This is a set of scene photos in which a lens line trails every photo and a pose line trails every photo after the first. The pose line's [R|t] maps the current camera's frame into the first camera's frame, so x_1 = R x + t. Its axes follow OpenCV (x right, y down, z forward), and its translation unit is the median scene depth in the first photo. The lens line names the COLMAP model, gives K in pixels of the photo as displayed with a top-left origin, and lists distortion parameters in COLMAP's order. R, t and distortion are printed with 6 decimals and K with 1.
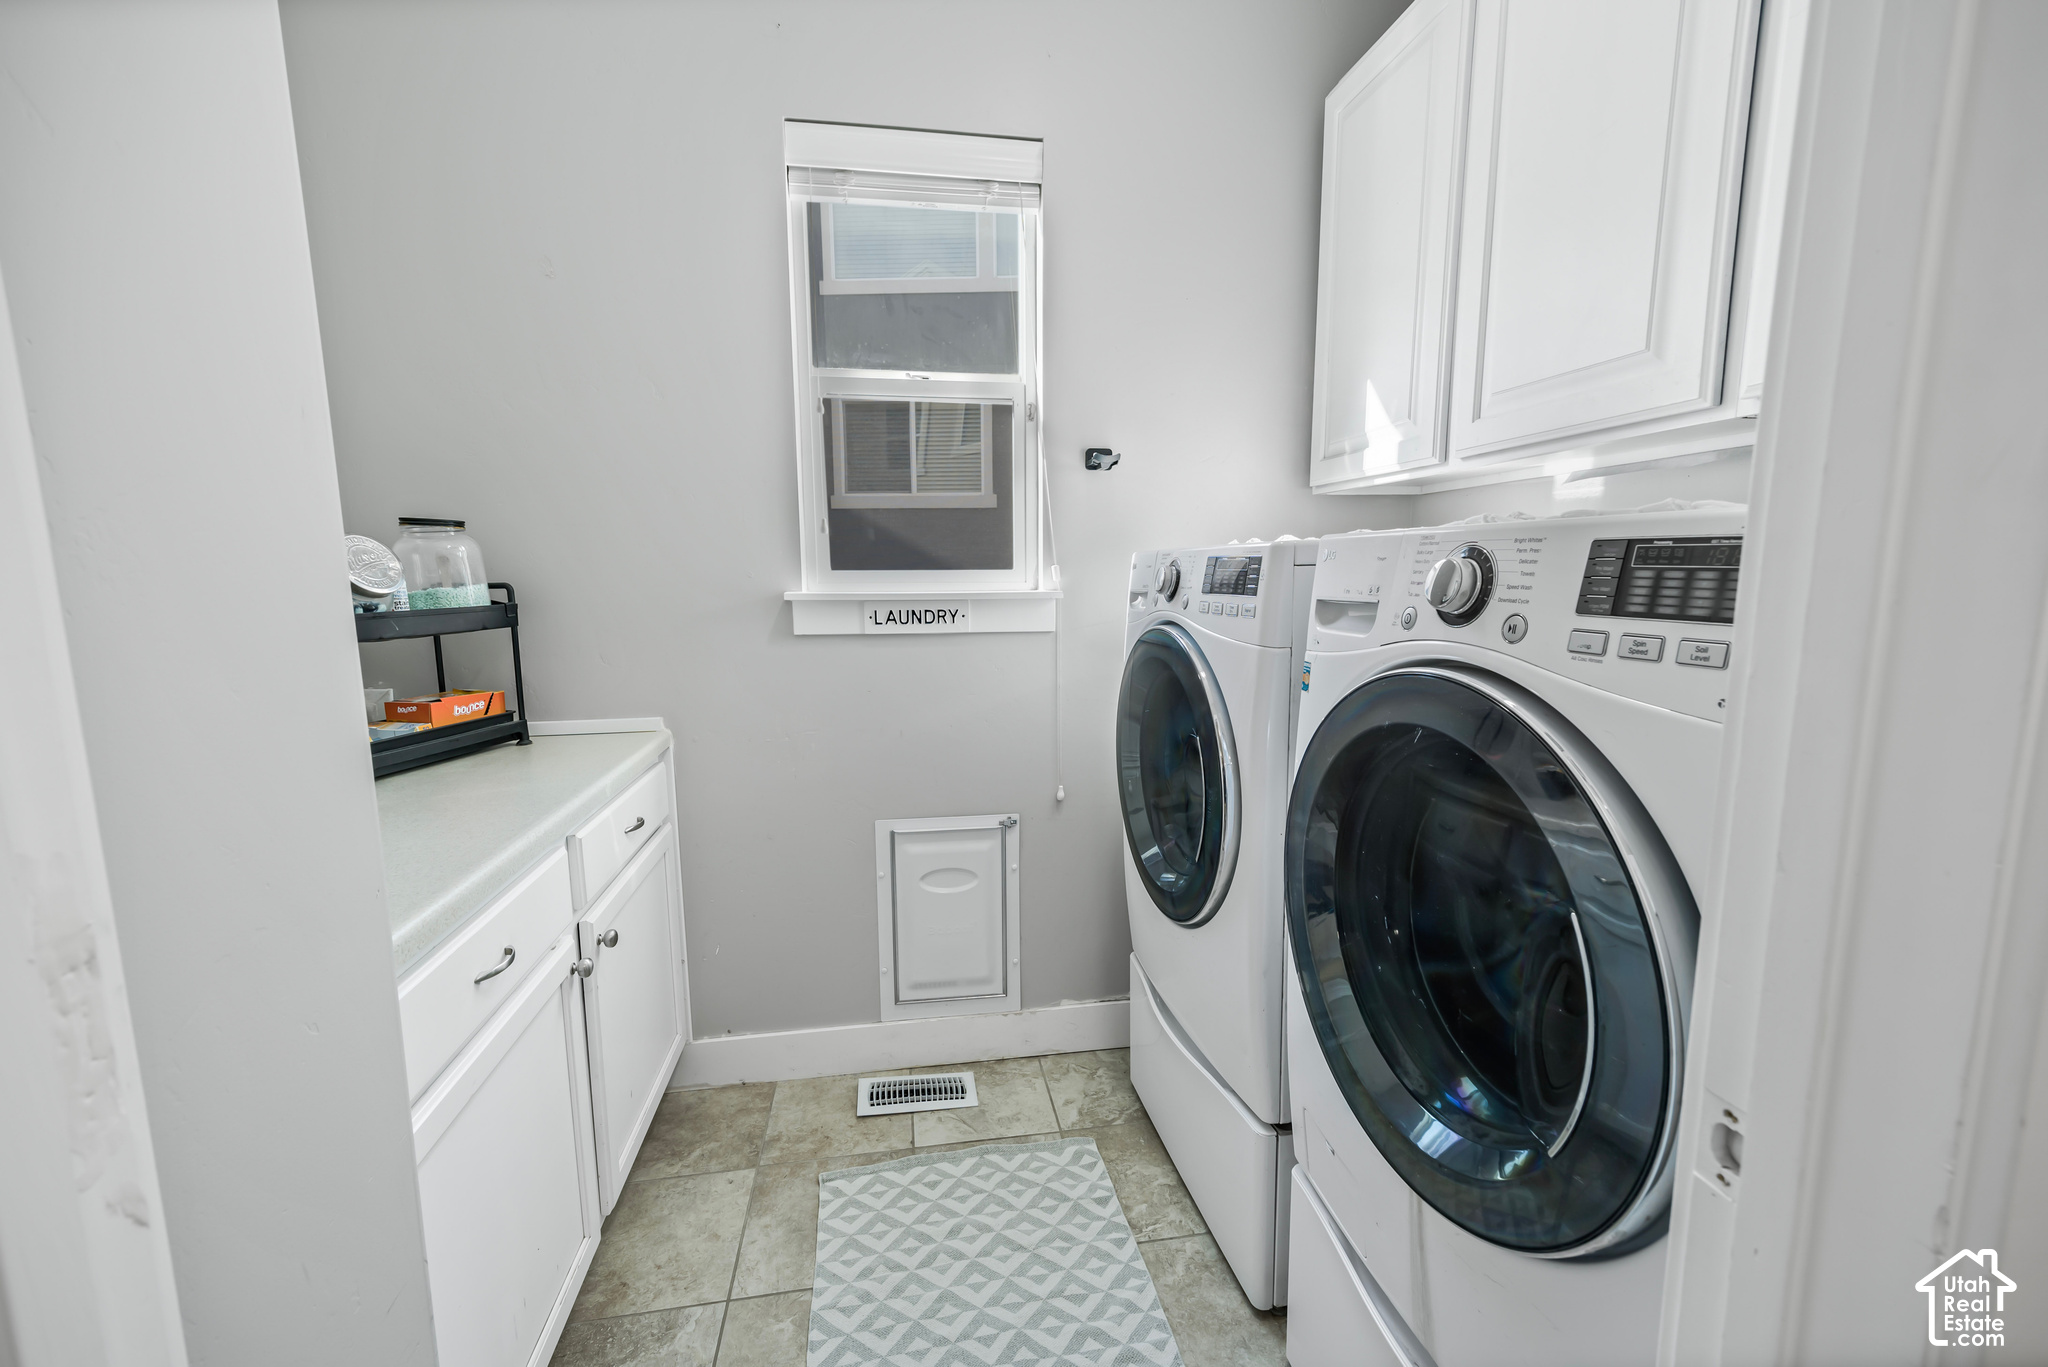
lens RADIAL K [[800.2, 0, 1017.6], [0, 800.2, 679.8], [0, 0, 1]] dist [0.001380, 0.000188]
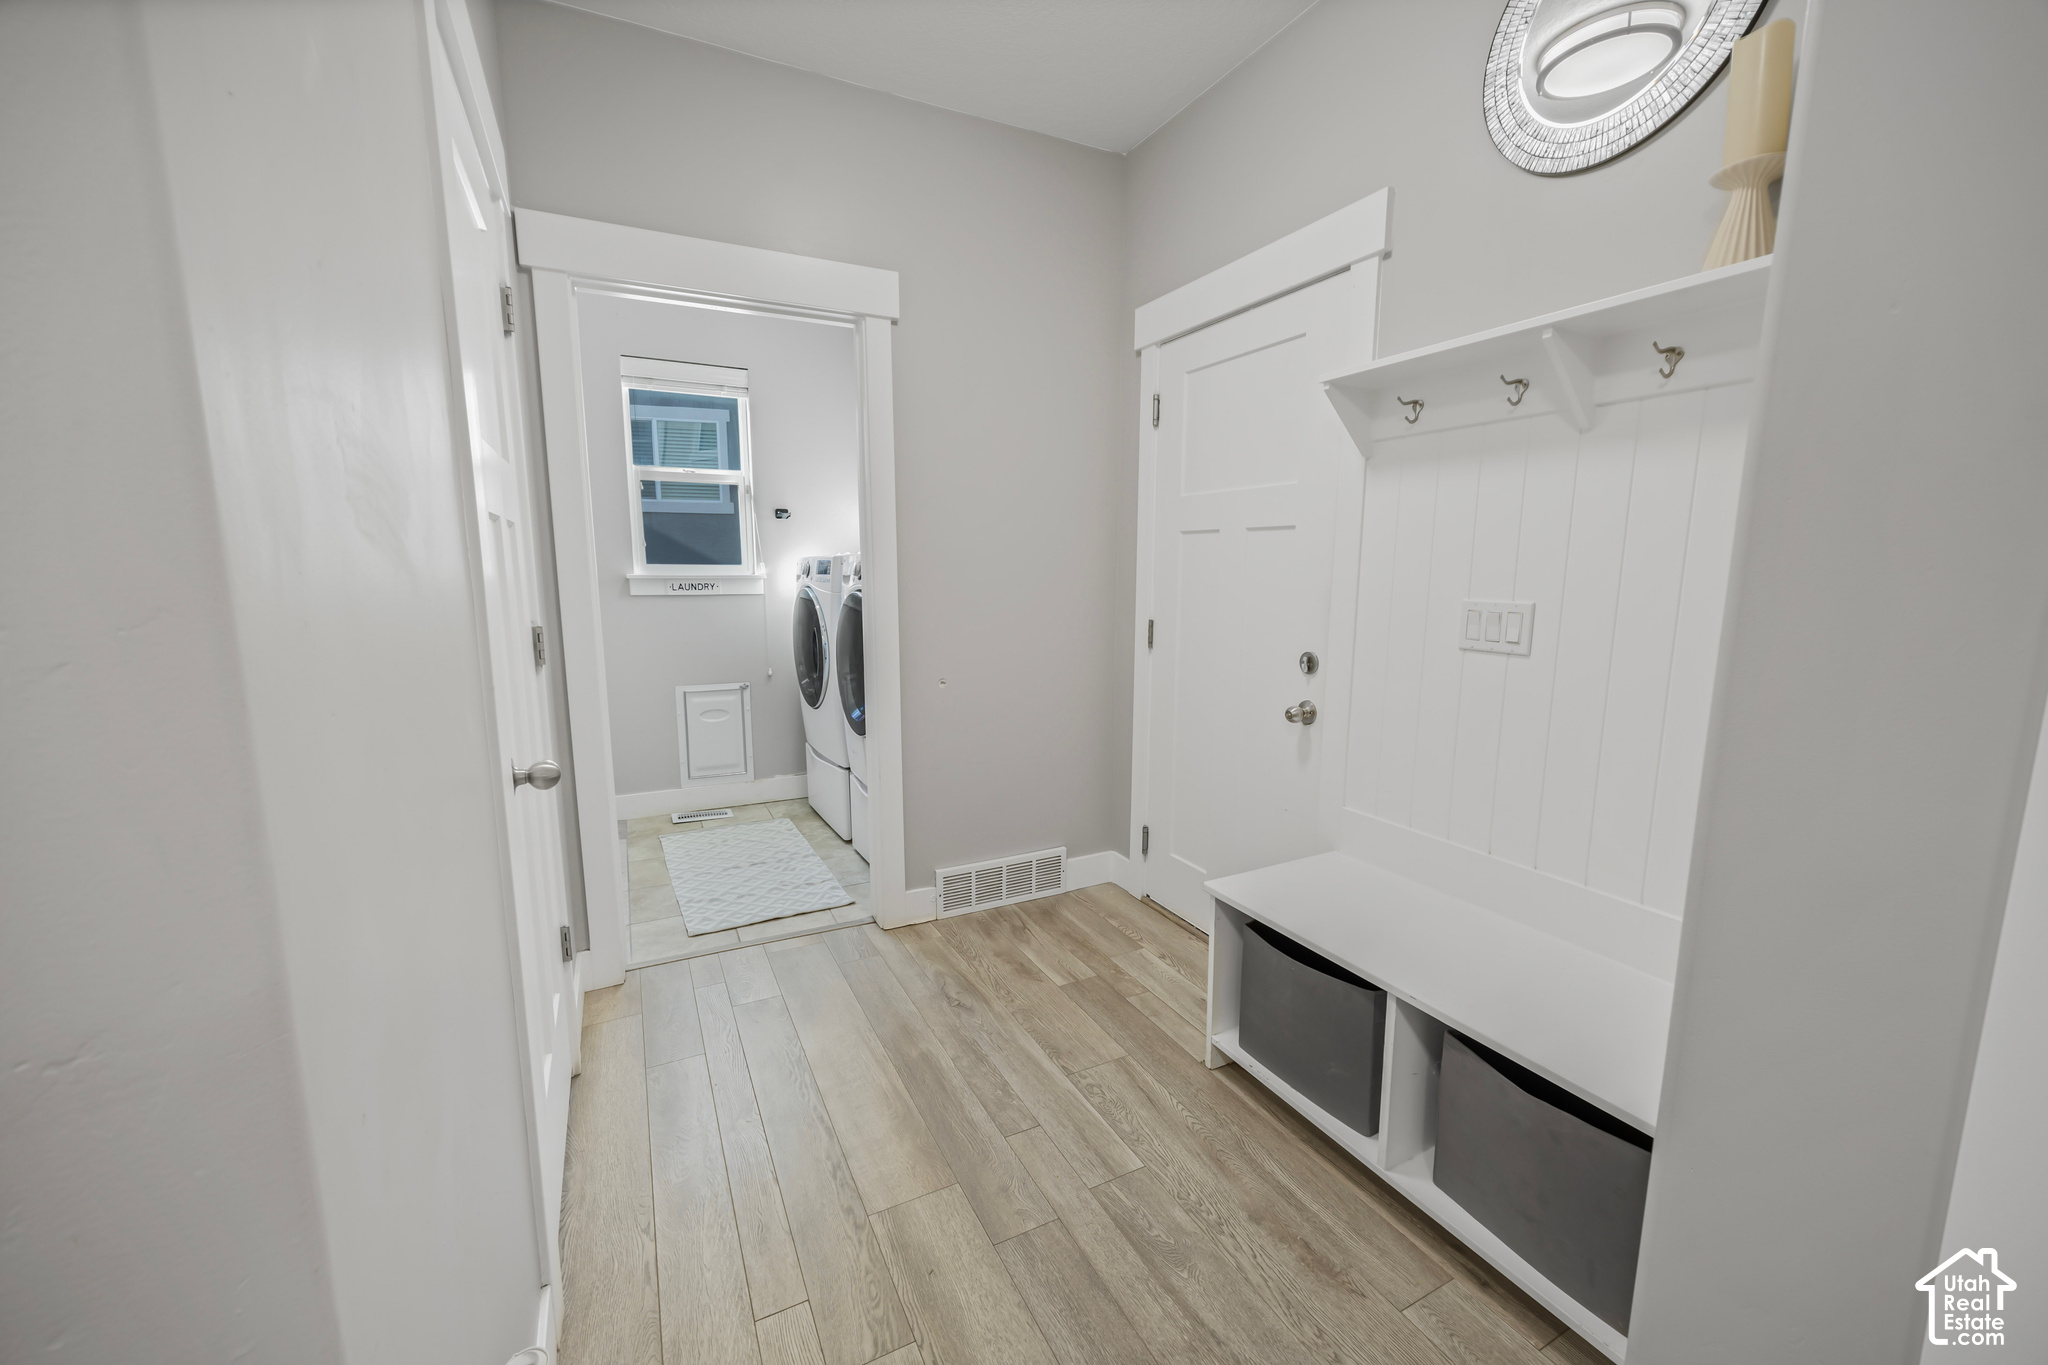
lens RADIAL K [[800.2, 0, 1026.9], [0, 800.2, 688.3], [0, 0, 1]] dist [0.001380, 0.000188]
pose [[0.950266, -0.036809, 0.309258, 0.045036], [0.032873, 0.999299, 0.017930, 0.176252], [-0.309701, -0.006872, 0.950809, -1.251945]]
